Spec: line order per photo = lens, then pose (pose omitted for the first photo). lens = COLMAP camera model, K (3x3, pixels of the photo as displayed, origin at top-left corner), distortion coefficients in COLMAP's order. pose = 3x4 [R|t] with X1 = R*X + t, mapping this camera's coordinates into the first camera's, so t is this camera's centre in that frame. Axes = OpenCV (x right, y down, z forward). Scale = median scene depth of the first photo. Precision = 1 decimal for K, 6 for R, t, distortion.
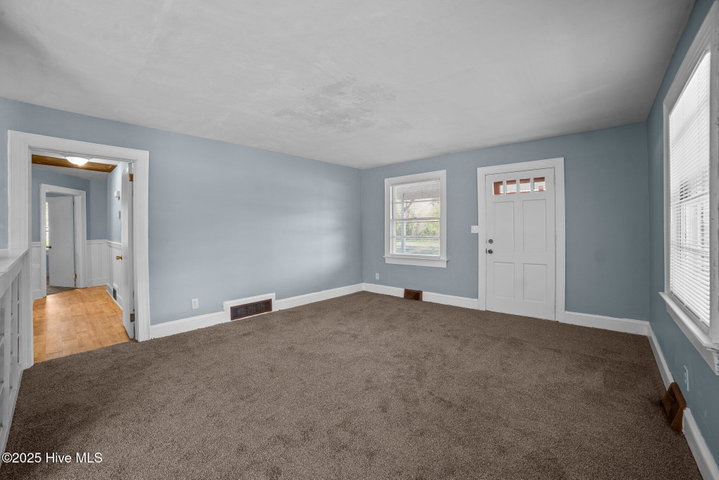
lens RADIAL K [[299.2, 0, 362.6], [0, 299.2, 227.2], [0, 0, 1]] dist [-0.066398, 0.008439]
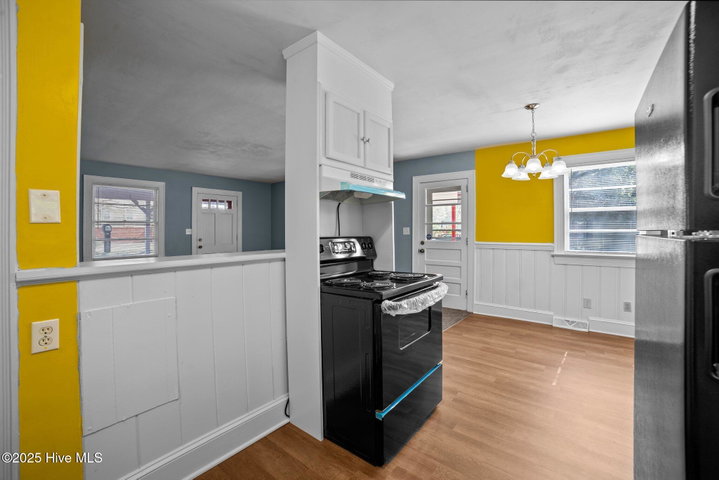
lens RADIAL K [[285.6, 0, 360.9], [0, 285.6, 234.1], [0, 0, 1]] dist [-0.011281, 0.000983]
pose [[-0.032036, -0.017465, 0.999334, -1.048807], [-0.003621, 0.999843, 0.017358, -0.007114], [-0.999480, -0.003062, -0.032094, 0.294195]]
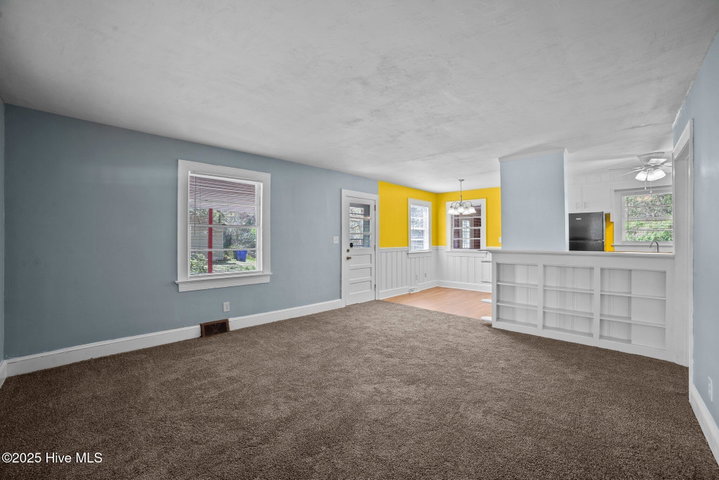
lens RADIAL K [[299.2, 0, 358.2], [0, 299.2, 238.1], [0, 0, 1]] dist [-0.066398, 0.008439]
pose [[-0.997432, 0.004839, 0.071461, -0.021317], [0.003935, 0.999910, -0.012790, 0.009637], [-0.071516, -0.012476, -0.997361, 1.341916]]
